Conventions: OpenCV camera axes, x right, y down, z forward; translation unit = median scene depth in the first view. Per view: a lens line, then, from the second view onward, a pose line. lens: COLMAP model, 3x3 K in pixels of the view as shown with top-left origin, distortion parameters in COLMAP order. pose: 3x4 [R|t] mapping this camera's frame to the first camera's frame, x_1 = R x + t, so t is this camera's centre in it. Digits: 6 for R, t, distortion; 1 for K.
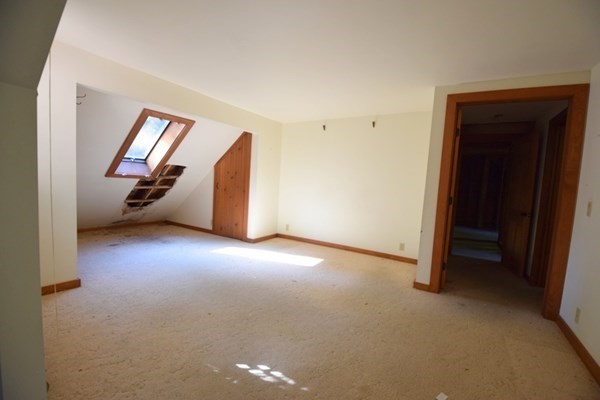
lens RADIAL K [[264.0, 0, 300.0], [0, 264.0, 200.0], [0, 0, 1]] dist [-0.000541, -0.017782]
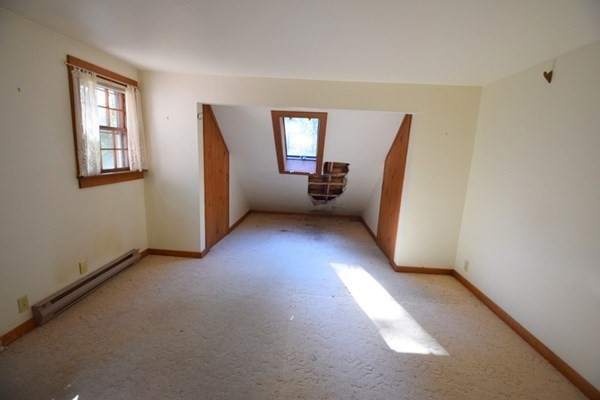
lens RADIAL K [[264.0, 0, 300.0], [0, 264.0, 200.0], [0, 0, 1]] dist [-0.000541, -0.017782]
pose [[0.476655, 0.122091, -0.870571, 0.287733], [-0.080920, 0.992198, 0.094843, -0.072468], [0.875358, 0.025239, 0.482816, 0.413620]]
